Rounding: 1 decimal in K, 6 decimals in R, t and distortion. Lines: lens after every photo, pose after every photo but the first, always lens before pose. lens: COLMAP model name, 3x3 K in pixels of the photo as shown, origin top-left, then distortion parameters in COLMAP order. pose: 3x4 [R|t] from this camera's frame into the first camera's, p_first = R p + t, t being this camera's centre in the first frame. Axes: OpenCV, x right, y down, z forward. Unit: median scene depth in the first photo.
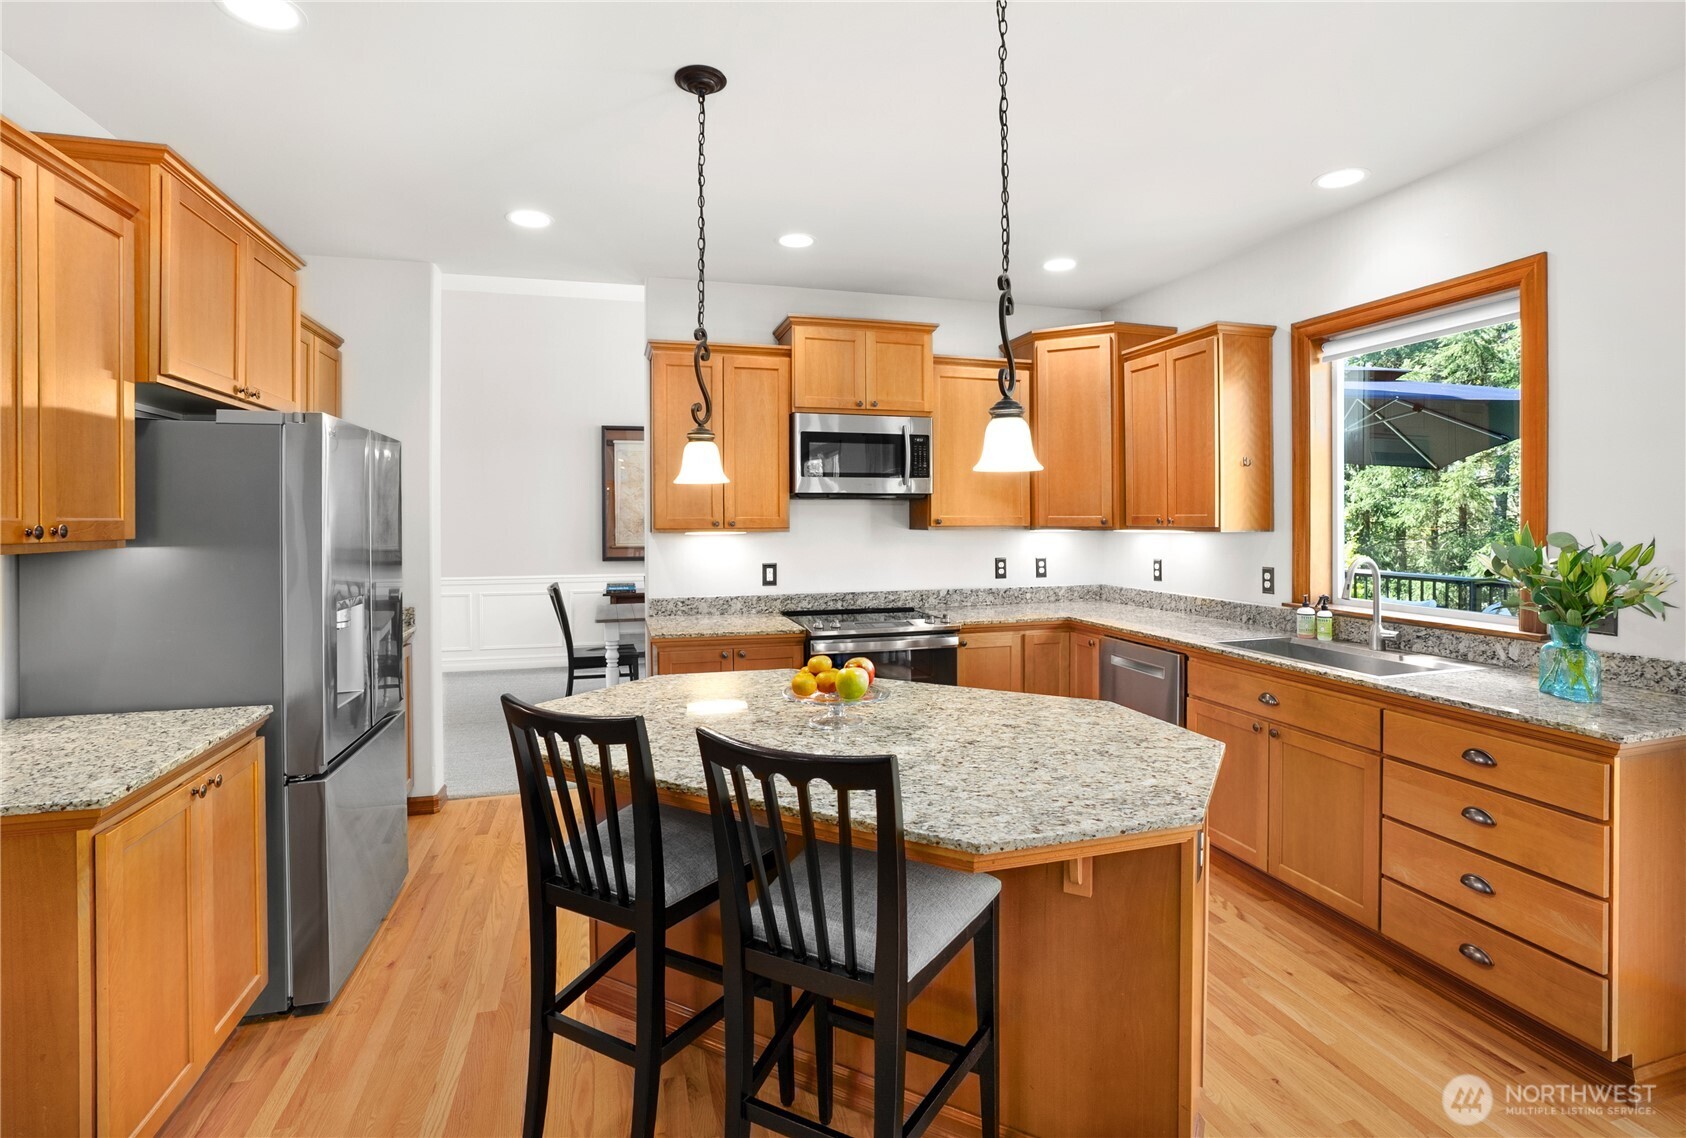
lens RADIAL K [[774.9, 0, 839.1], [0, 774.9, 526.9], [0, 0, 1]] dist [-0.054228, 0.030121]
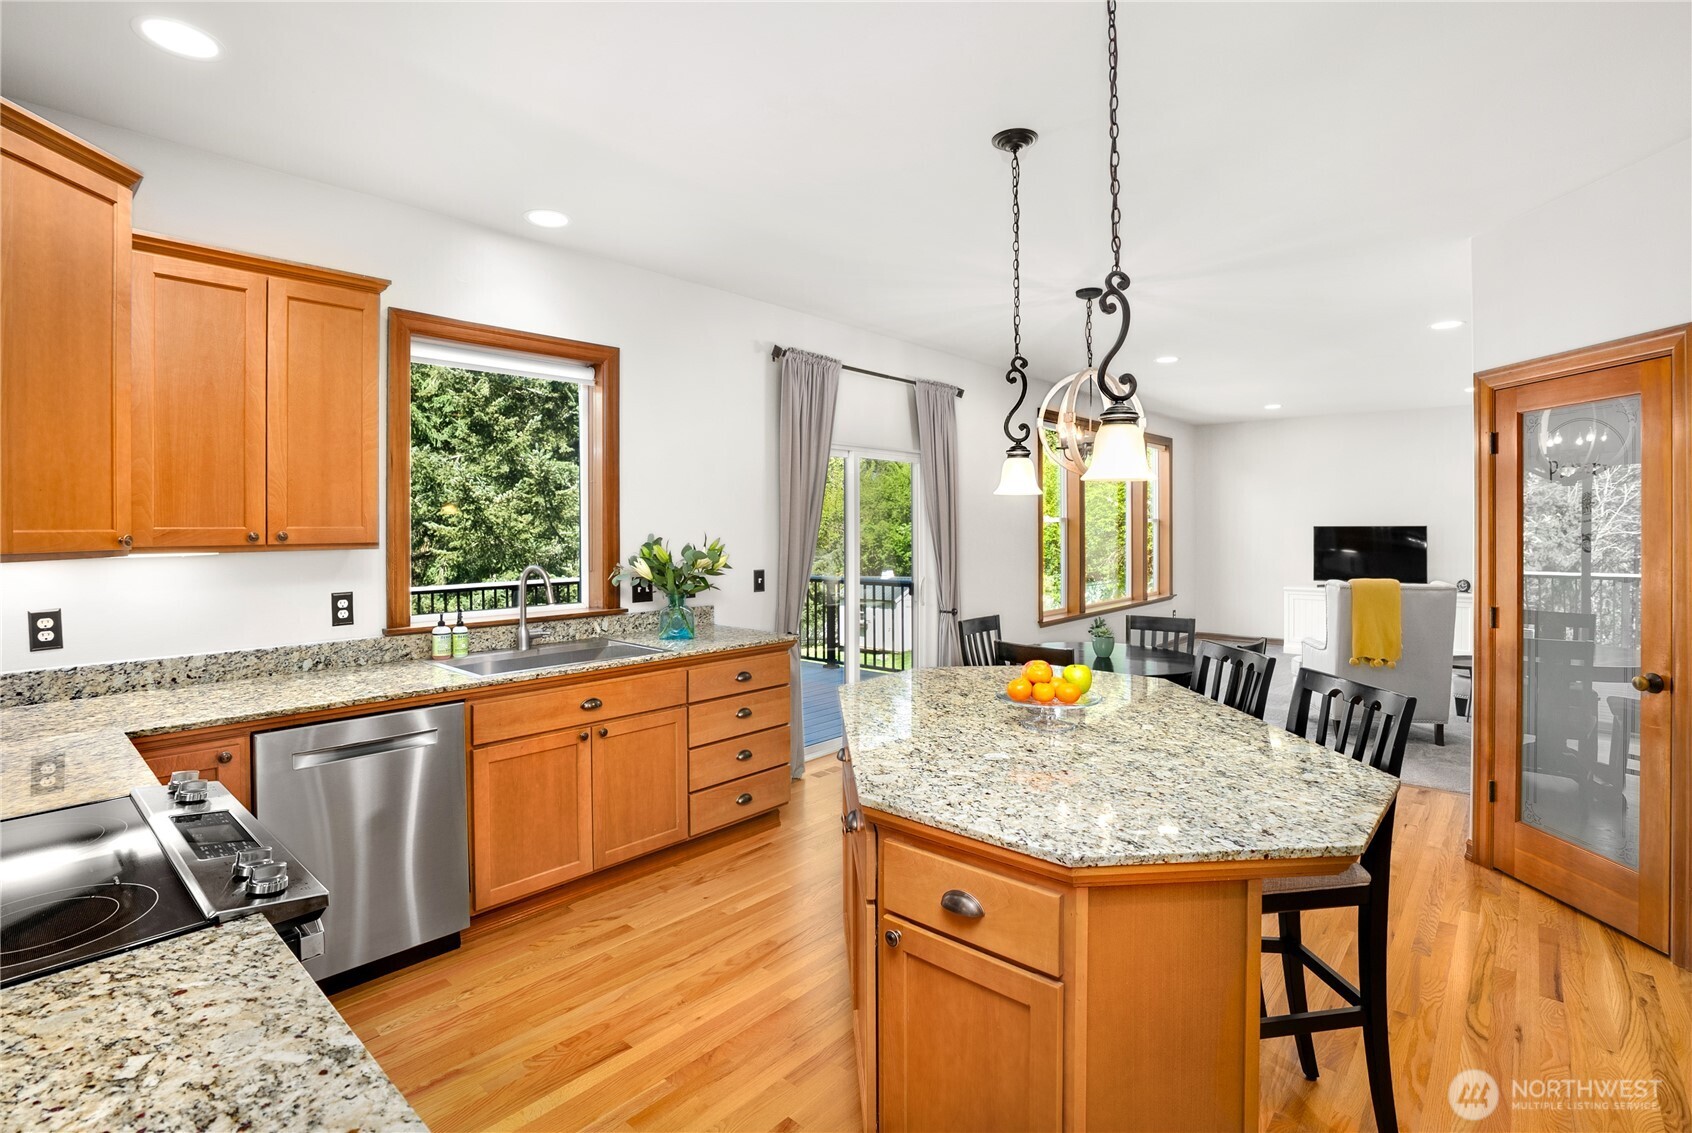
lens RADIAL K [[811.3, 0, 844.9], [0, 811.3, 529.5], [0, 0, 1]] dist [-0.002891, -0.000367]
pose [[-0.521244, -0.002040, 0.853405, -0.435068], [0.012449, 0.999873, 0.009993, -0.014763], [-0.853317, 0.015832, -0.521152, 0.989983]]
